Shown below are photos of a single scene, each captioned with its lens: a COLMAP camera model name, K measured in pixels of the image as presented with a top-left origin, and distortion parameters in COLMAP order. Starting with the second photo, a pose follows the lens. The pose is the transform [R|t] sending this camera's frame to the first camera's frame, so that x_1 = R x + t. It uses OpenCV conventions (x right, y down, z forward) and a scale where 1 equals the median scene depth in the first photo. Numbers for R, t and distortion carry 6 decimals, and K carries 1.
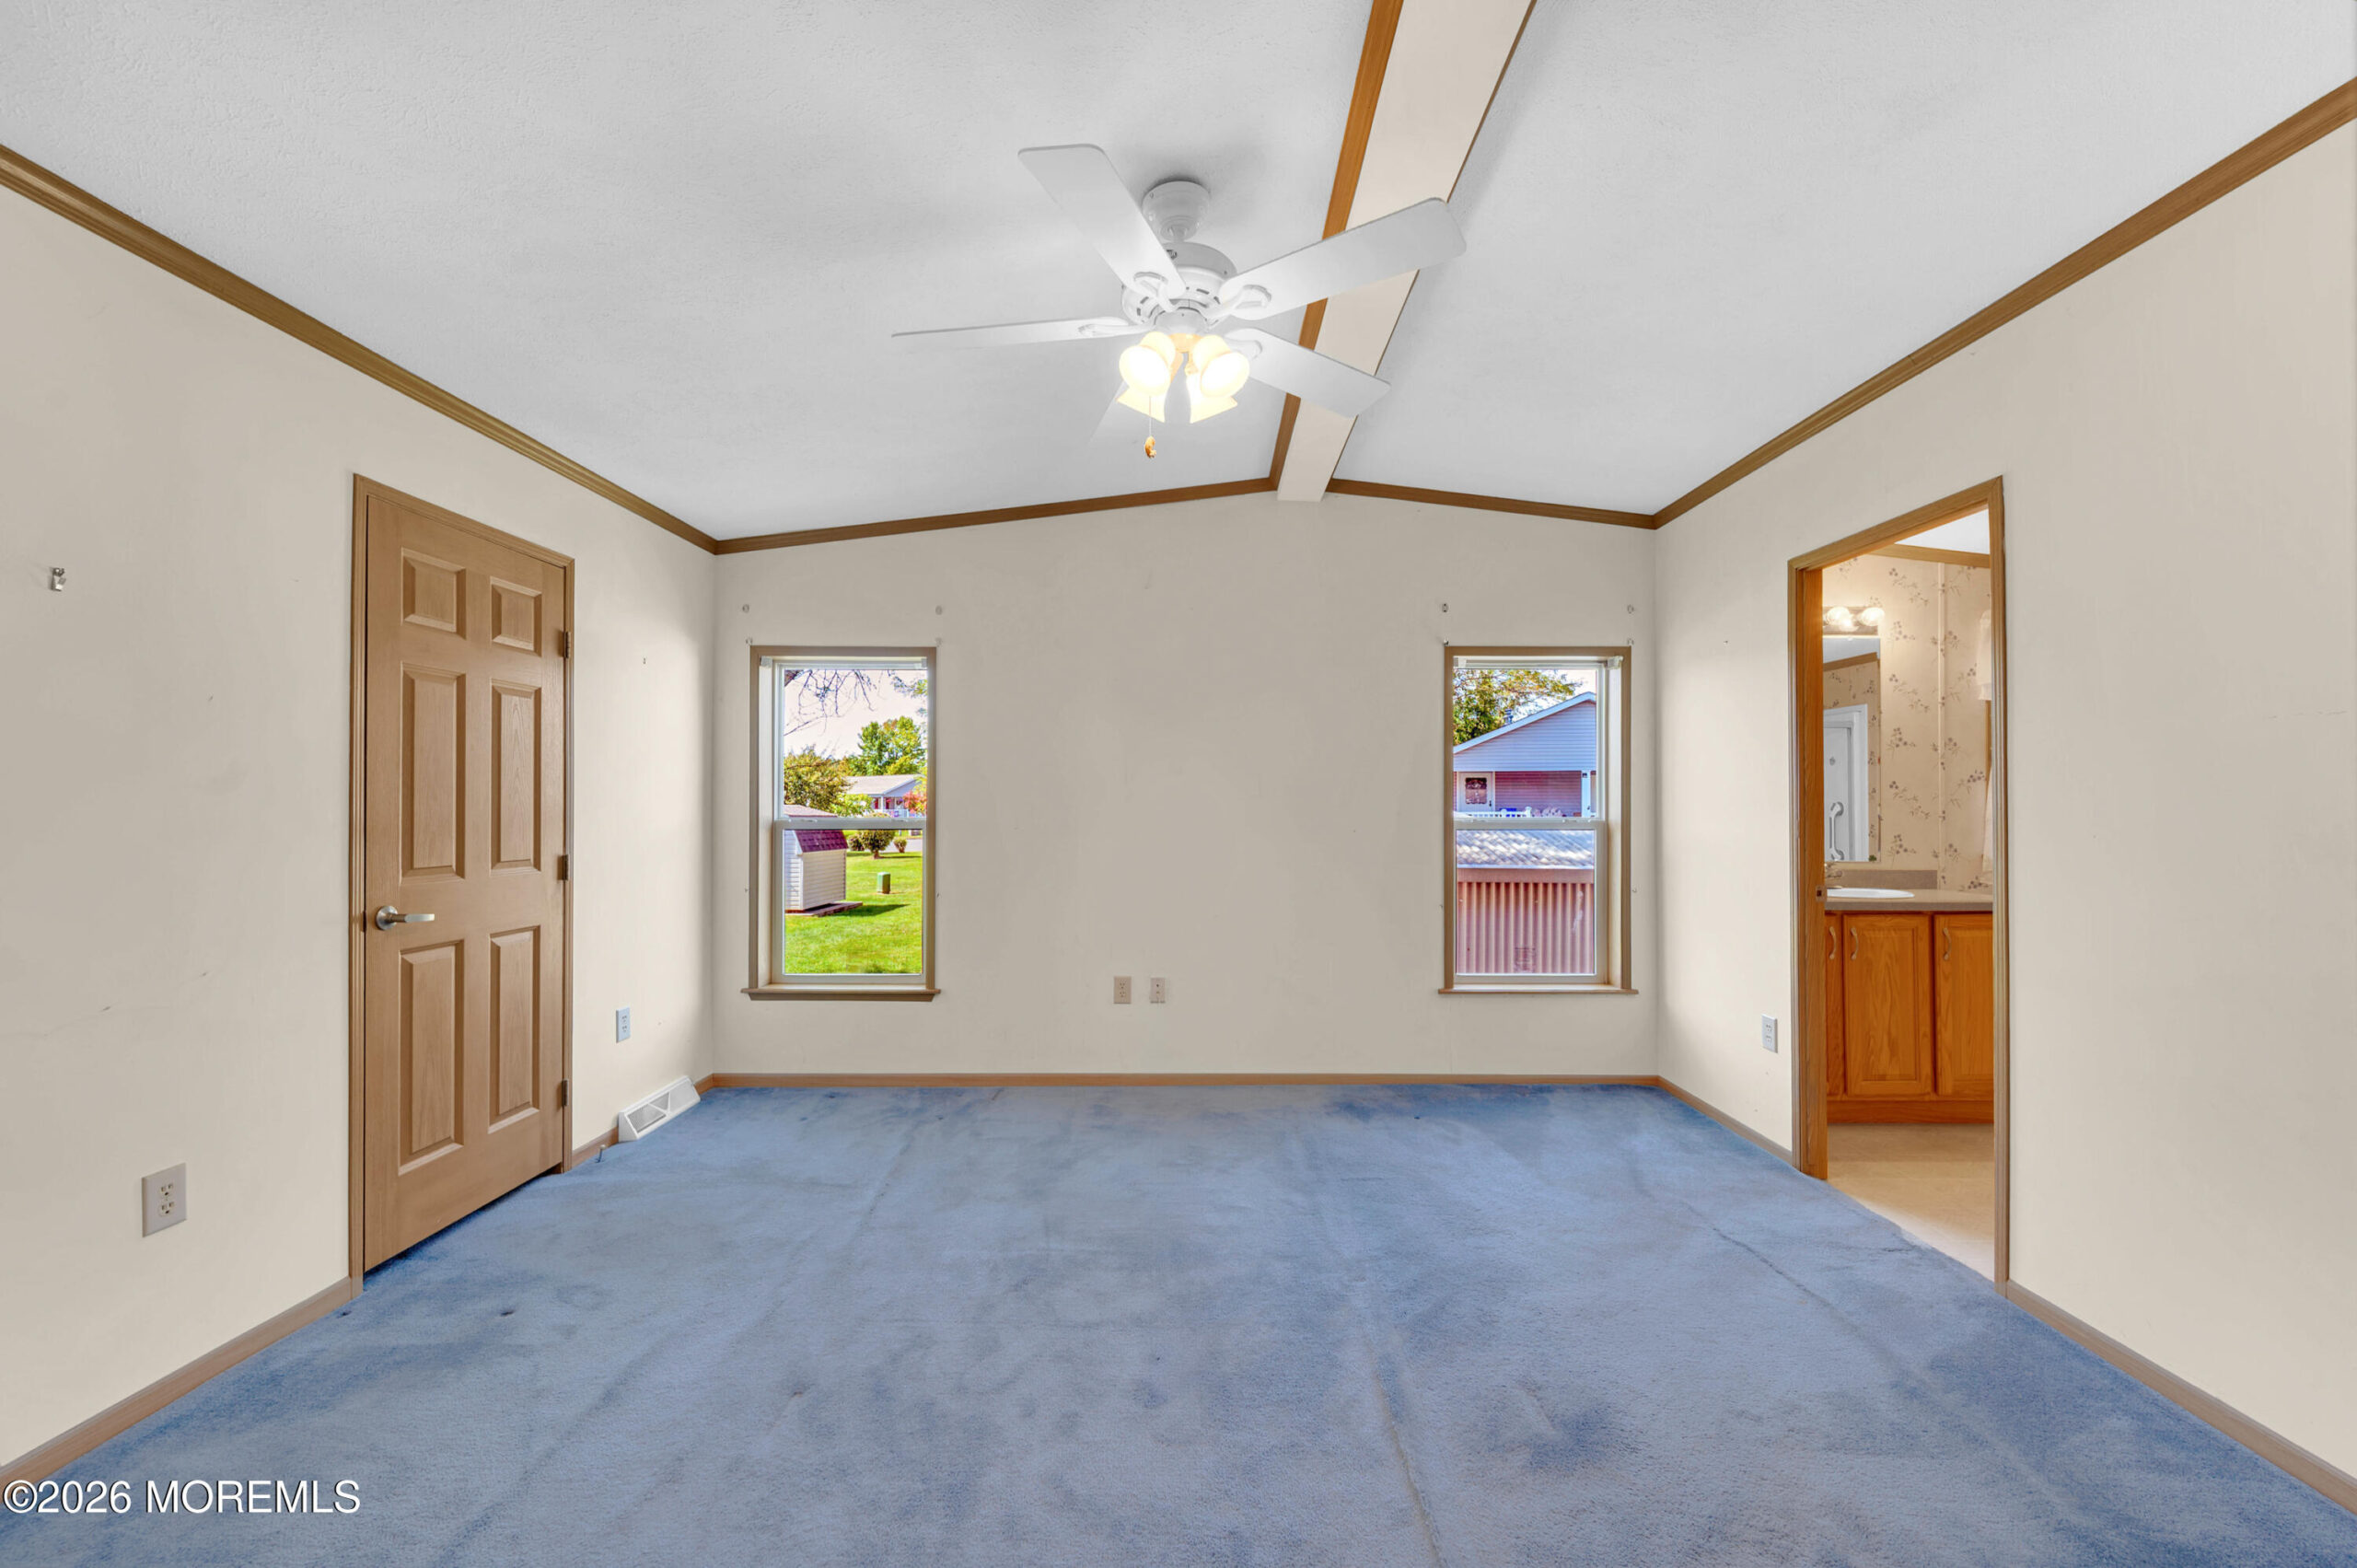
lens RADIAL K [[934.7, 0, 1169.1], [0, 934.7, 798.0], [0, 0, 1]] dist [-0.000866, 0.000023]
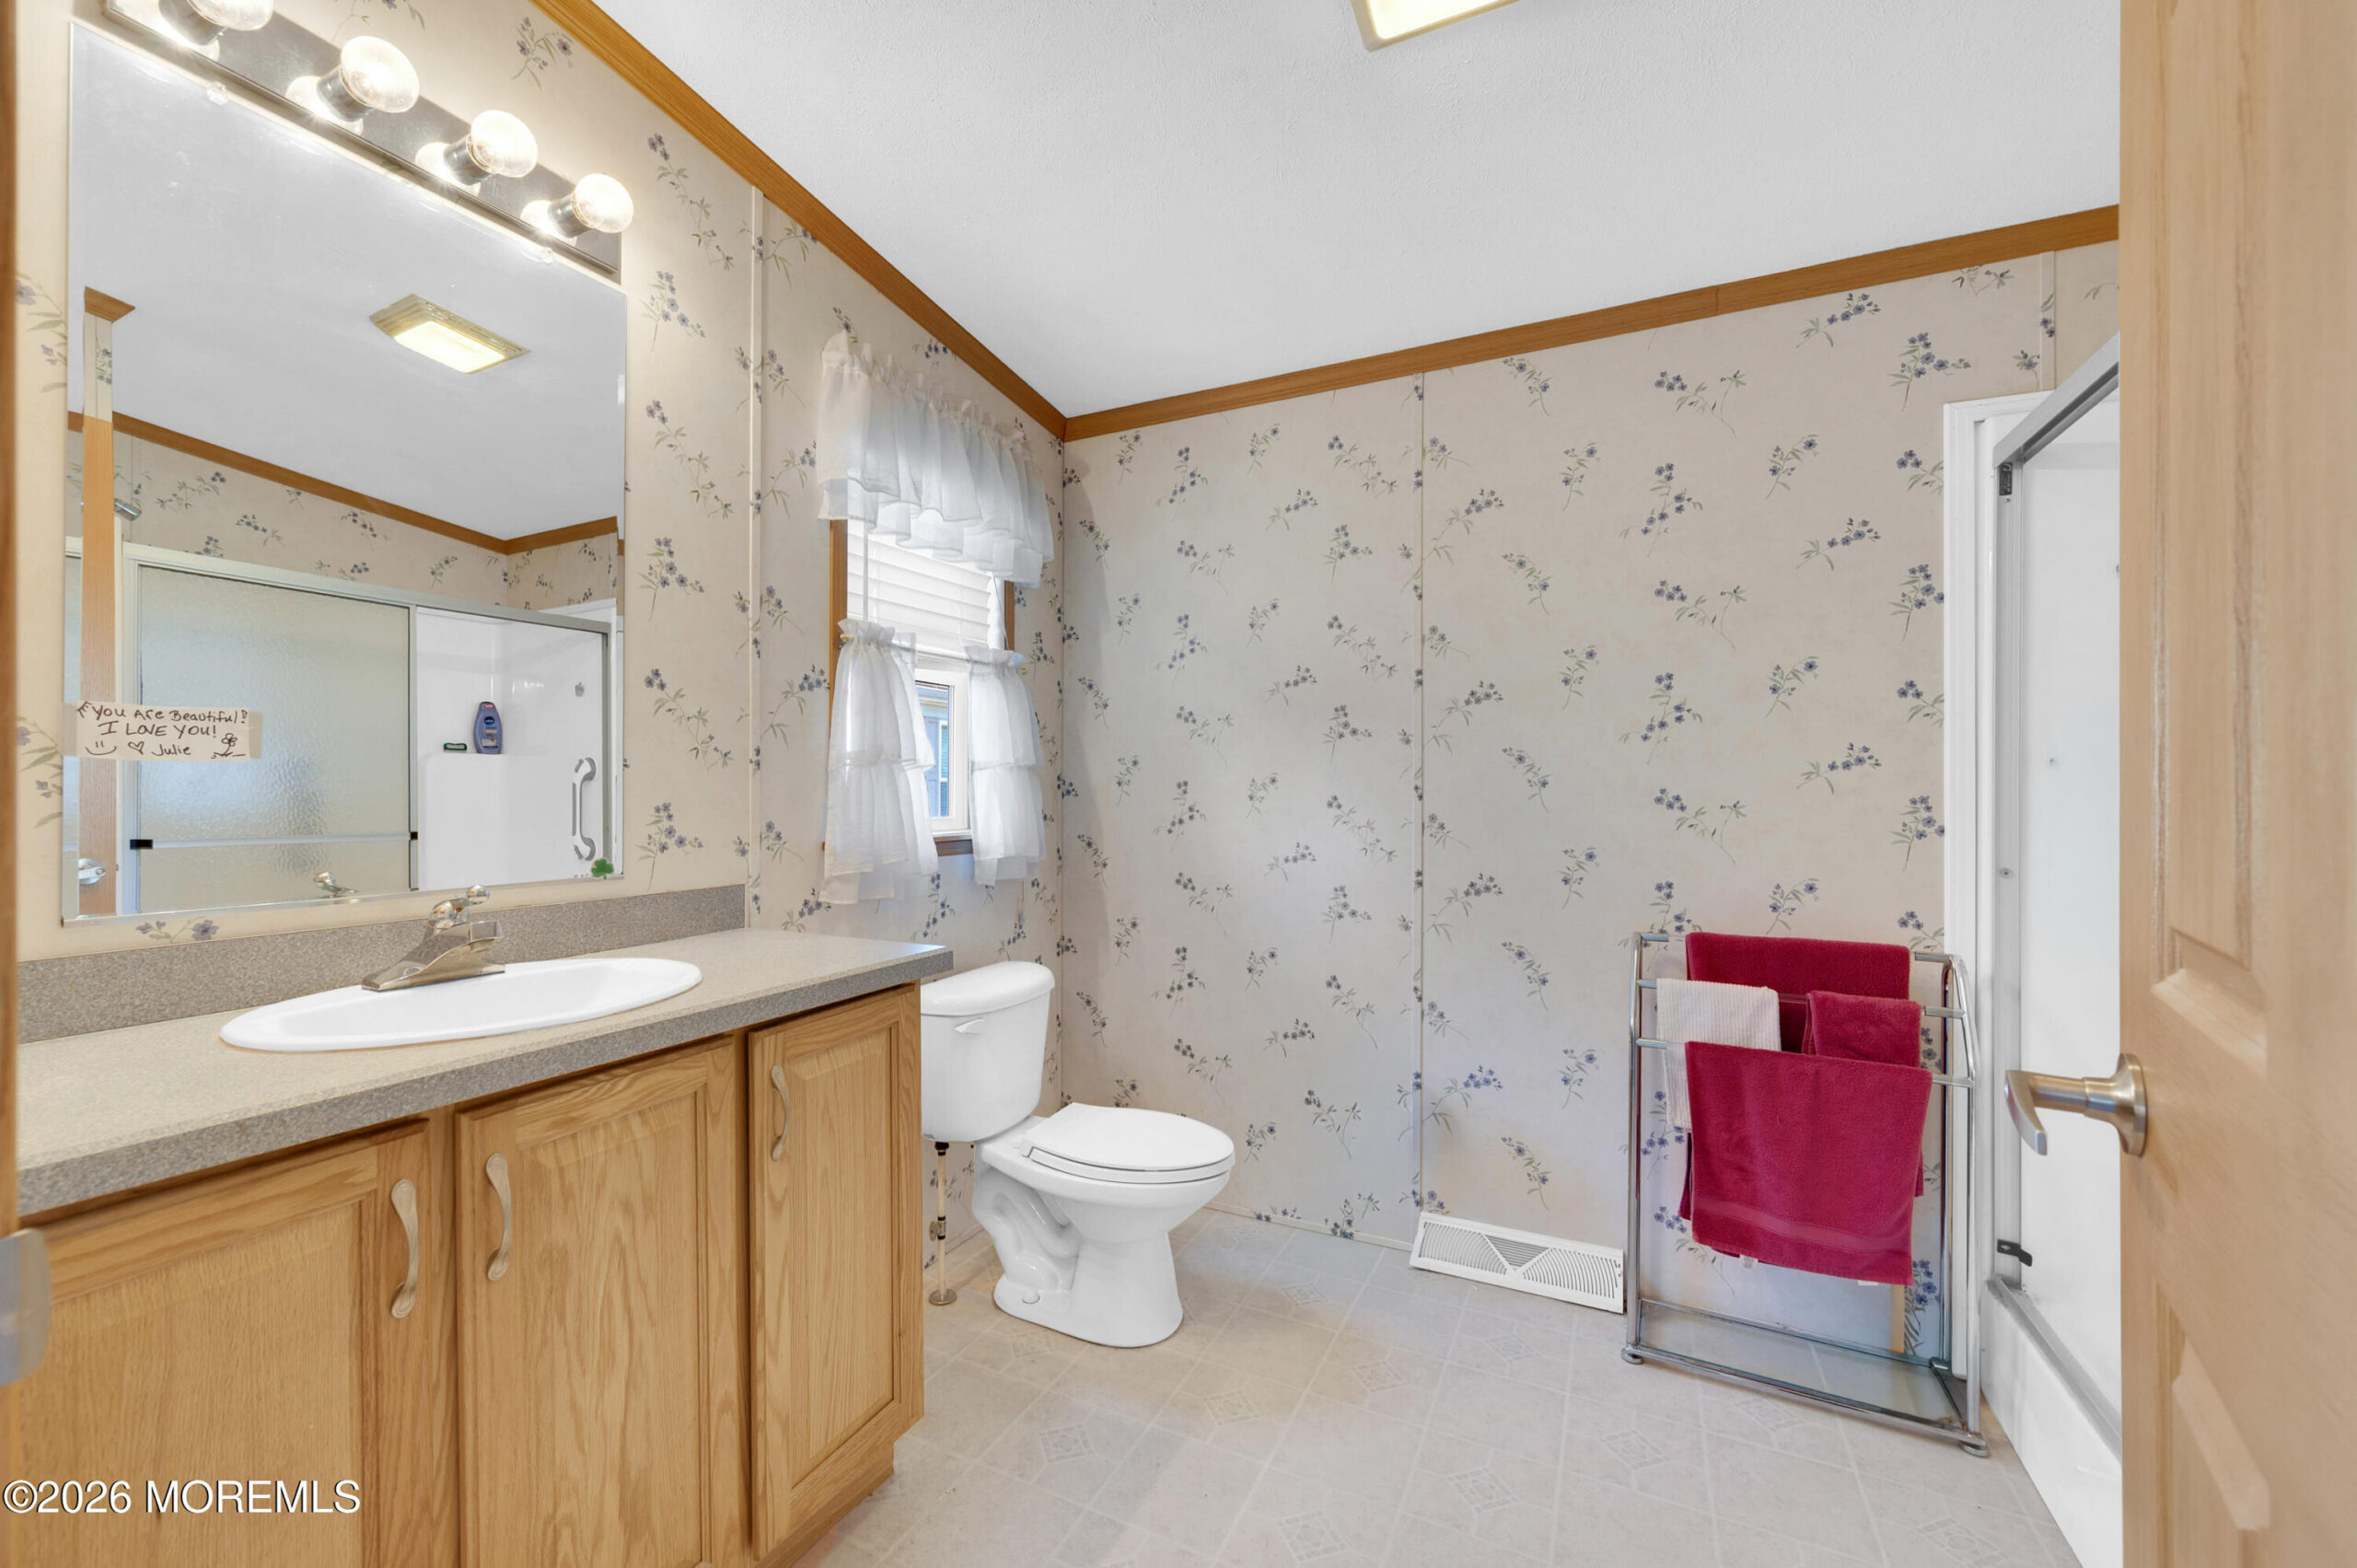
lens RADIAL K [[934.7, 0, 1169.1], [0, 934.7, 798.0], [0, 0, 1]] dist [-0.000866, 0.000023]
pose [[0.415098, -0.004783, 0.909764, 0.508133], [-0.012985, 0.999853, 0.011181, 0.029417], [-0.909684, -0.016455, 0.414975, 0.639509]]
